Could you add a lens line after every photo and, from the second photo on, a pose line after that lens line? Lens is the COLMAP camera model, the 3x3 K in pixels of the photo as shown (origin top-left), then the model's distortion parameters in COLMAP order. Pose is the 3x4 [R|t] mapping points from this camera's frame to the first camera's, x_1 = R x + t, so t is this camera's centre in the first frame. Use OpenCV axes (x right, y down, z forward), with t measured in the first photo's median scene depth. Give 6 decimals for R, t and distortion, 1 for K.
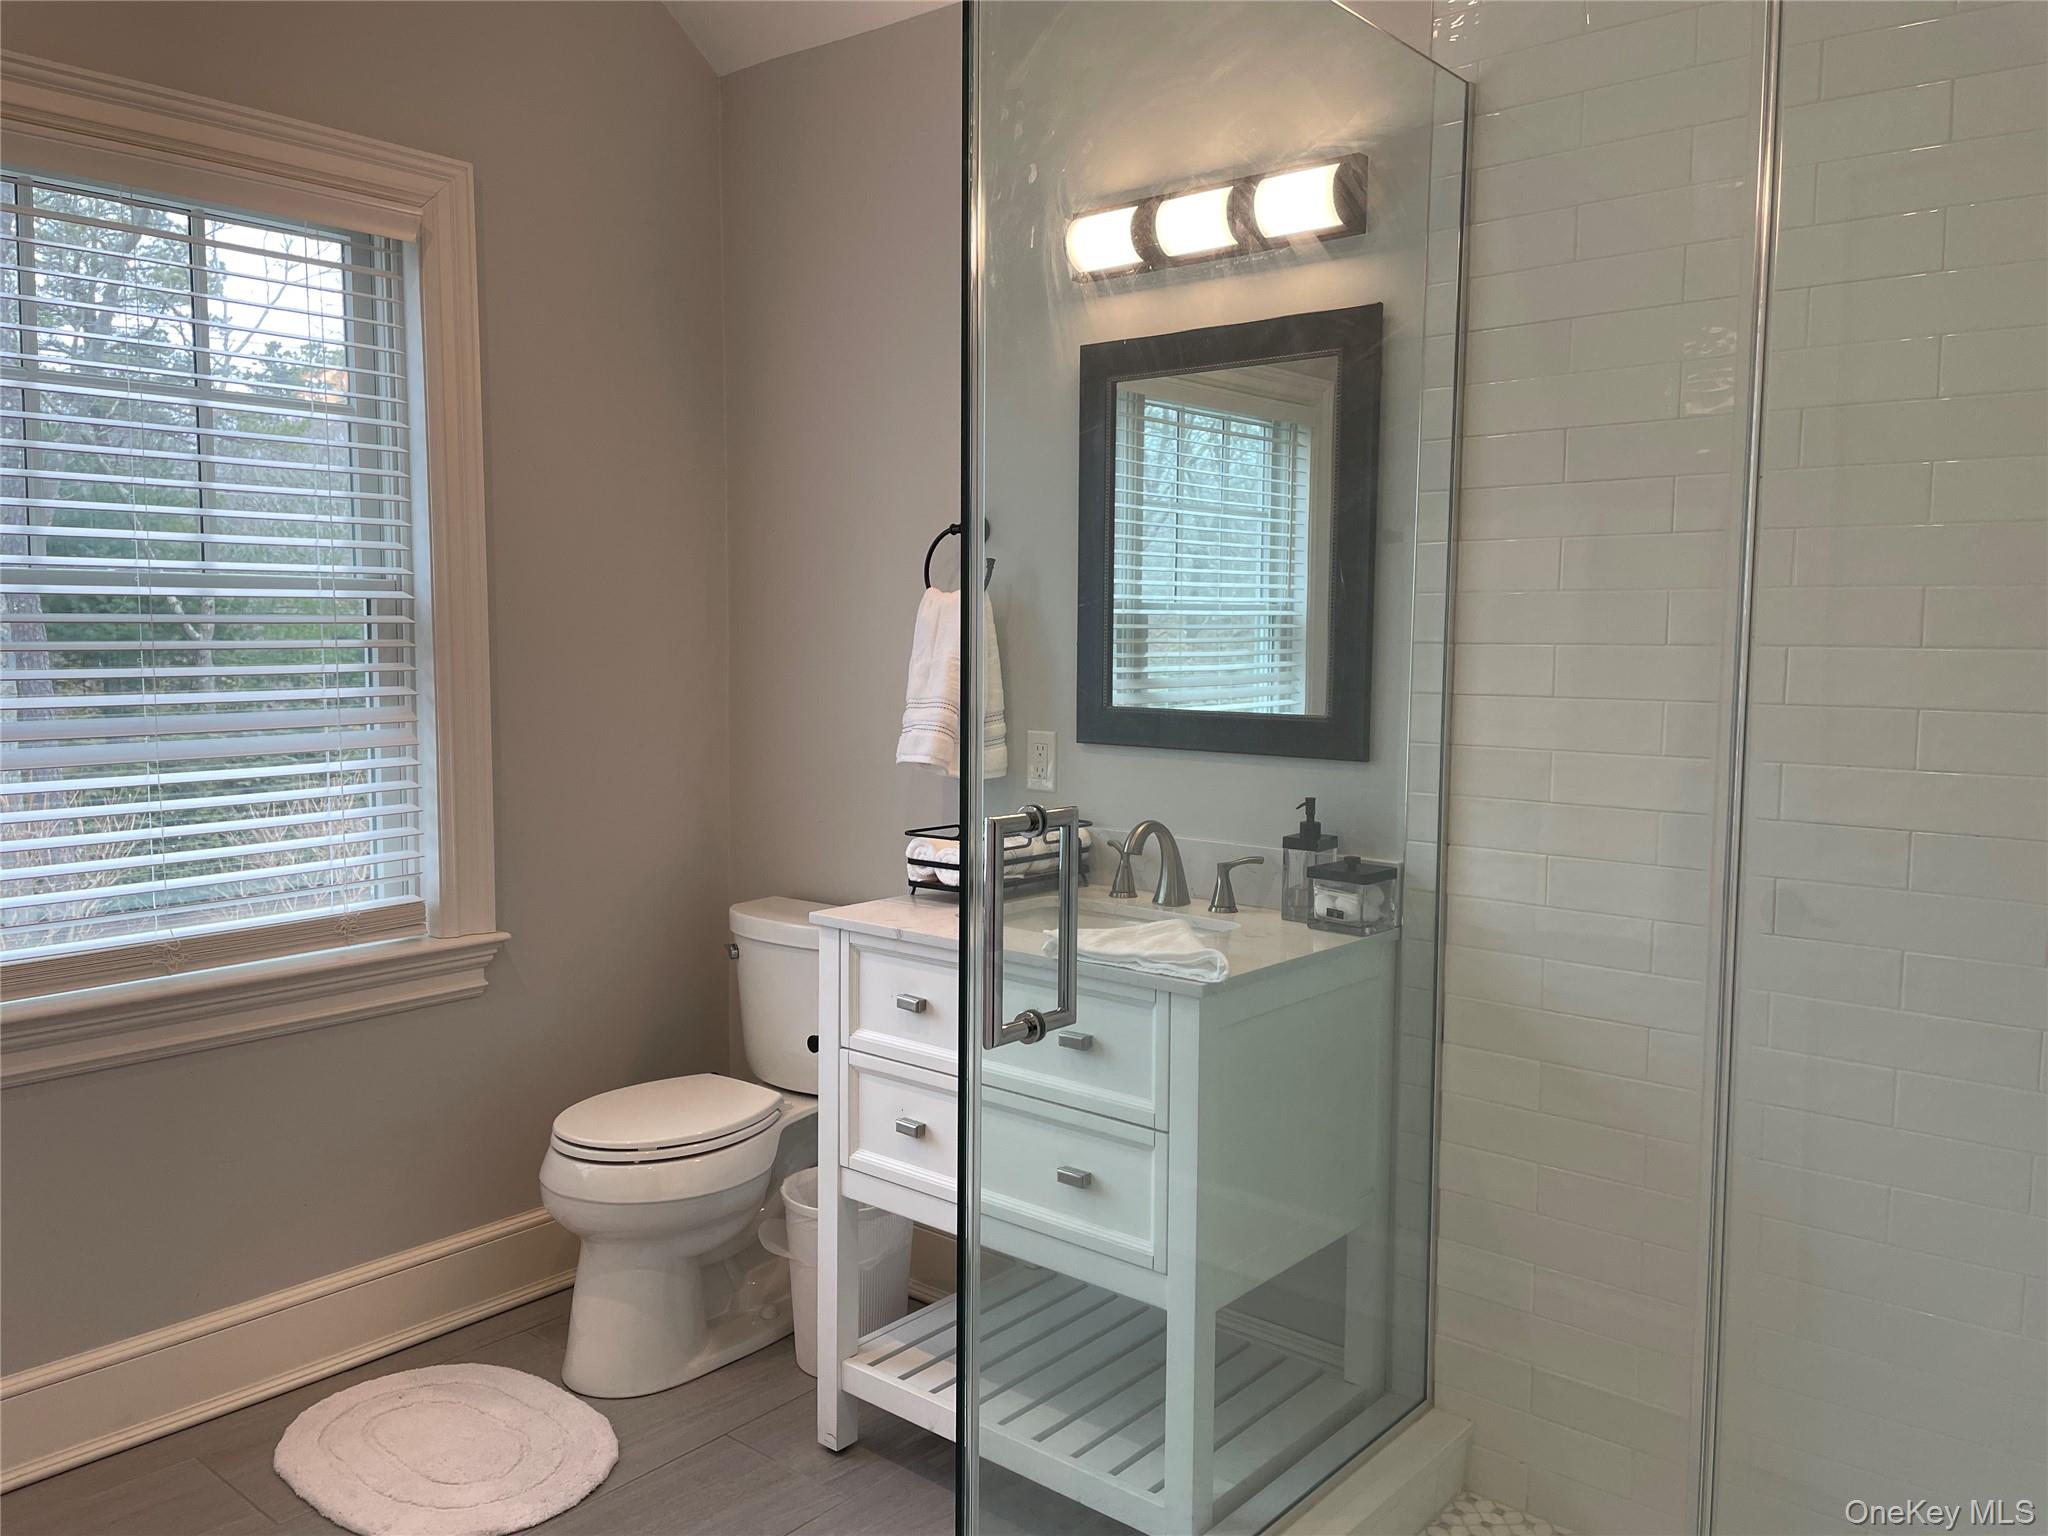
lens RADIAL K [[1548.7, 0, 1038.7], [0, 1548.7, 759.9], [0, 0, 1]] dist [0.090589, -0.111656]
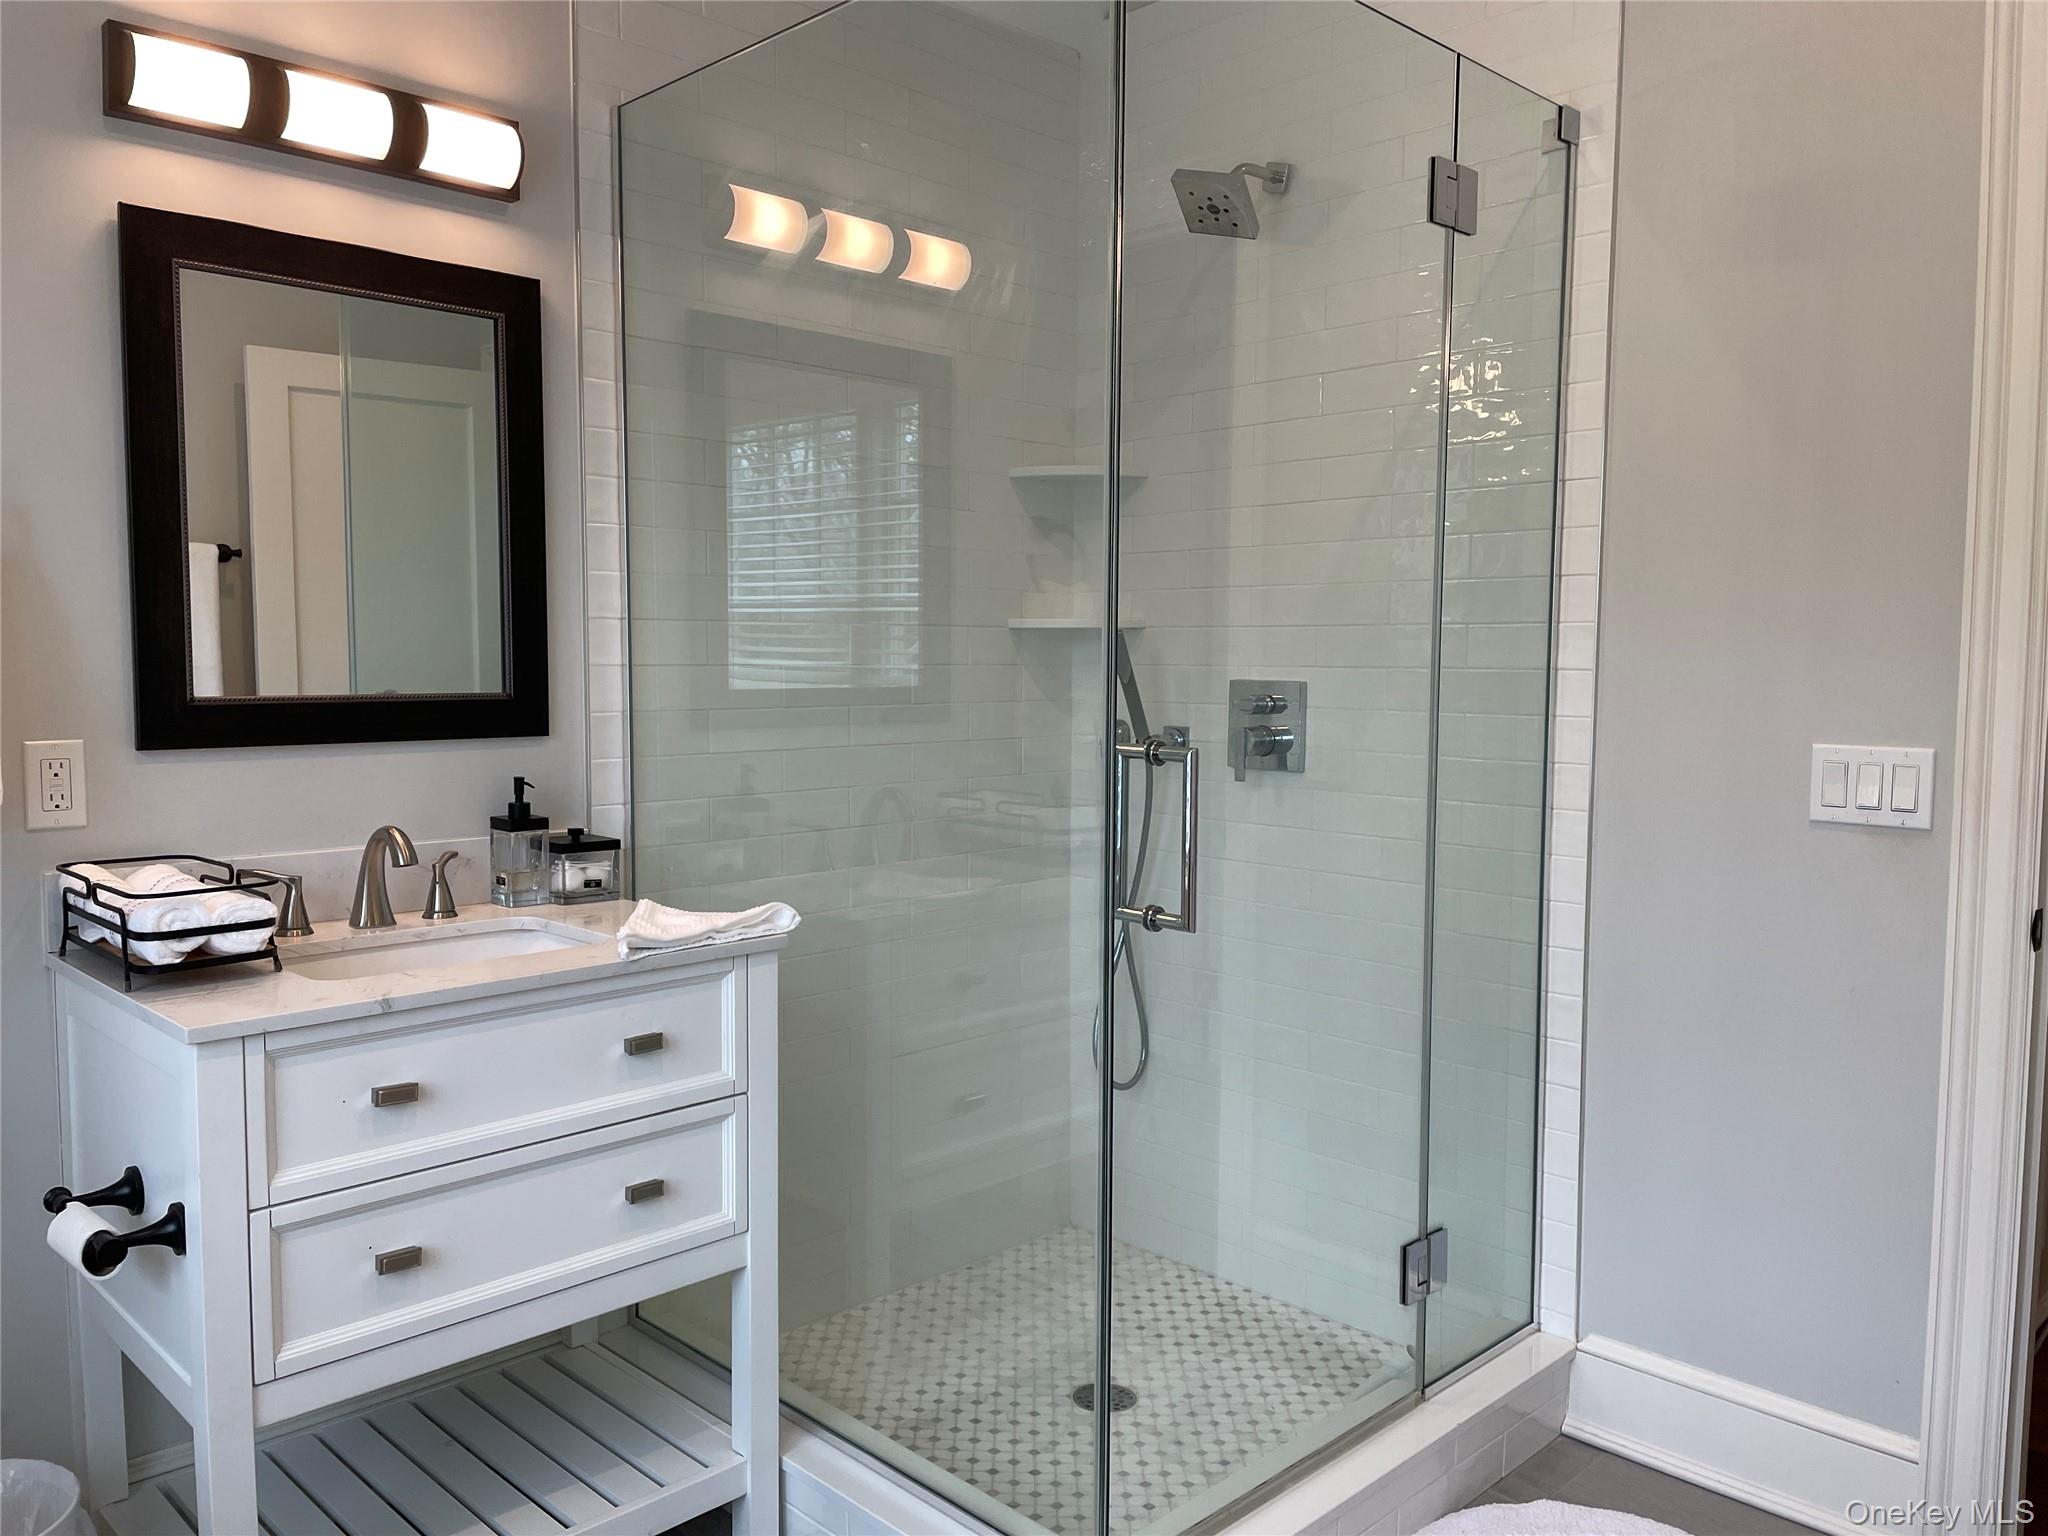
lens RADIAL K [[1548.7, 0, 1030.6], [0, 1548.7, 764.7], [0, 0, 1]] dist [0.090589, -0.111656]
pose [[0.090314, -0.085054, 0.992275, -0.763353], [0.077548, 0.993922, 0.078137, -0.034667], [-0.992890, 0.069892, 0.096361, 0.591704]]
